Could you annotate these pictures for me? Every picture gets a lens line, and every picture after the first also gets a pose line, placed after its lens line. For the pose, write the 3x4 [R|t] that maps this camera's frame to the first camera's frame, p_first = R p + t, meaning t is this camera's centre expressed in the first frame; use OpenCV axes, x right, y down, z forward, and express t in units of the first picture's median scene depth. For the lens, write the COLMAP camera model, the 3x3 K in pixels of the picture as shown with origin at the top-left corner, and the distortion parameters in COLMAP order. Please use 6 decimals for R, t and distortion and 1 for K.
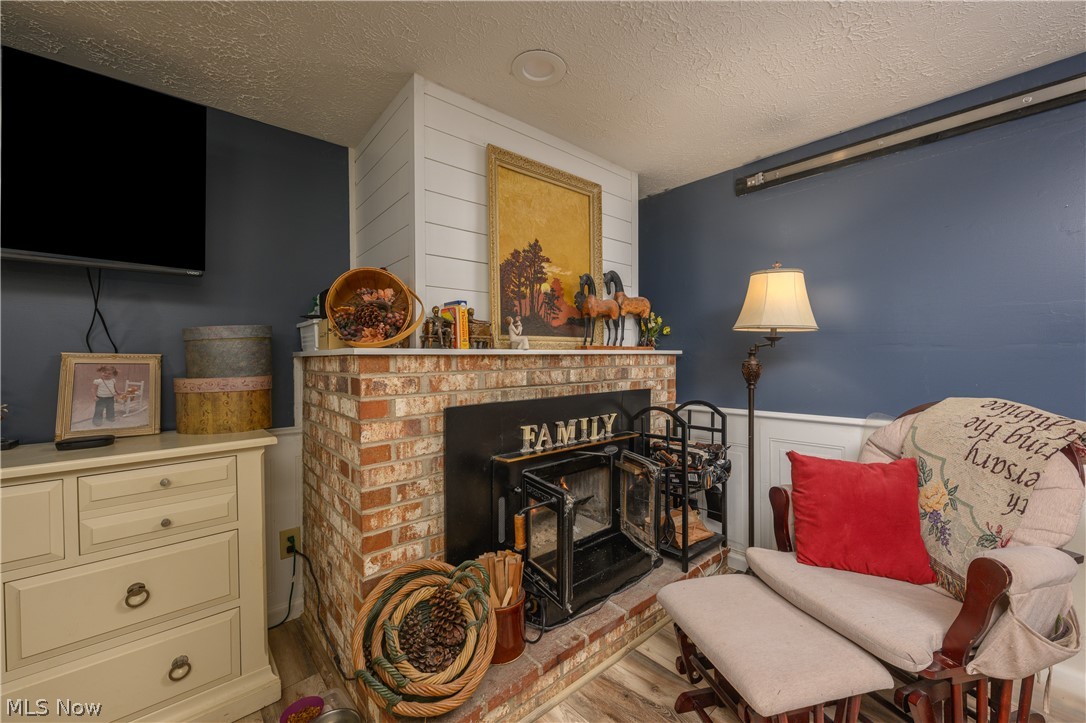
lens RADIAL K [[426.9, 0, 547.9], [0, 426.9, 359.7], [0, 0, 1]] dist [-0.000560, 0.000030]
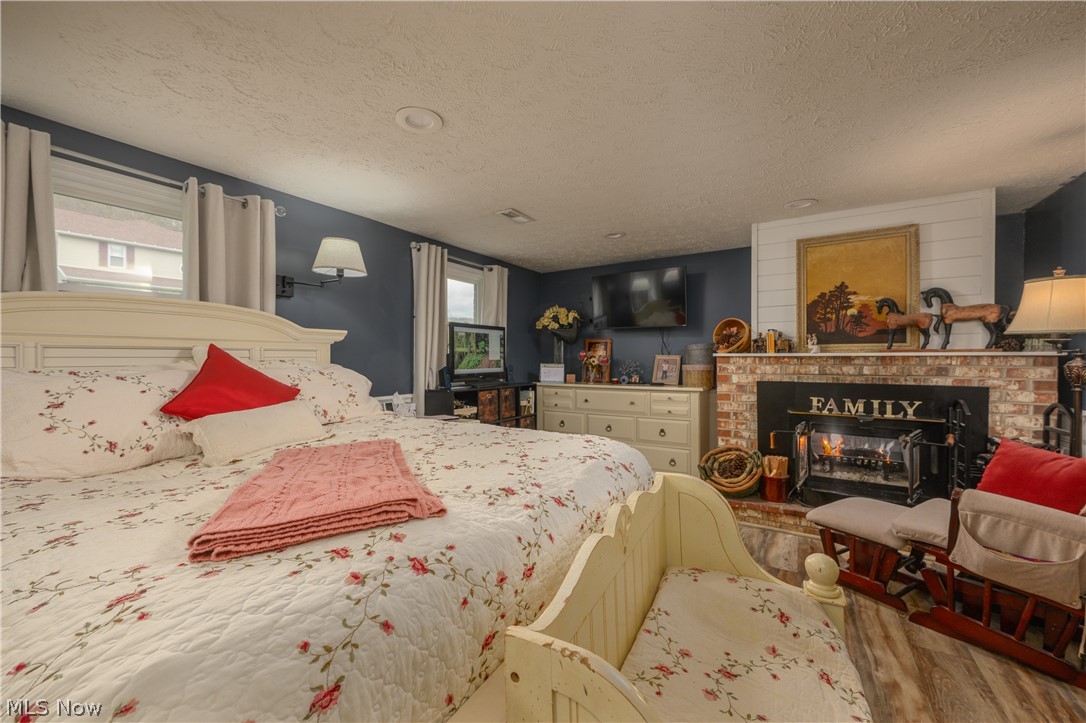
lens RADIAL K [[426.9, 0, 545.6], [0, 426.9, 357.4], [0, 0, 1]] dist [-0.000560, 0.000030]
pose [[0.312429, 0.007390, -0.949912, 1.232651], [-0.007478, 0.999958, 0.005320, -0.007734], [0.949912, 0.005441, 0.312471, -0.565554]]
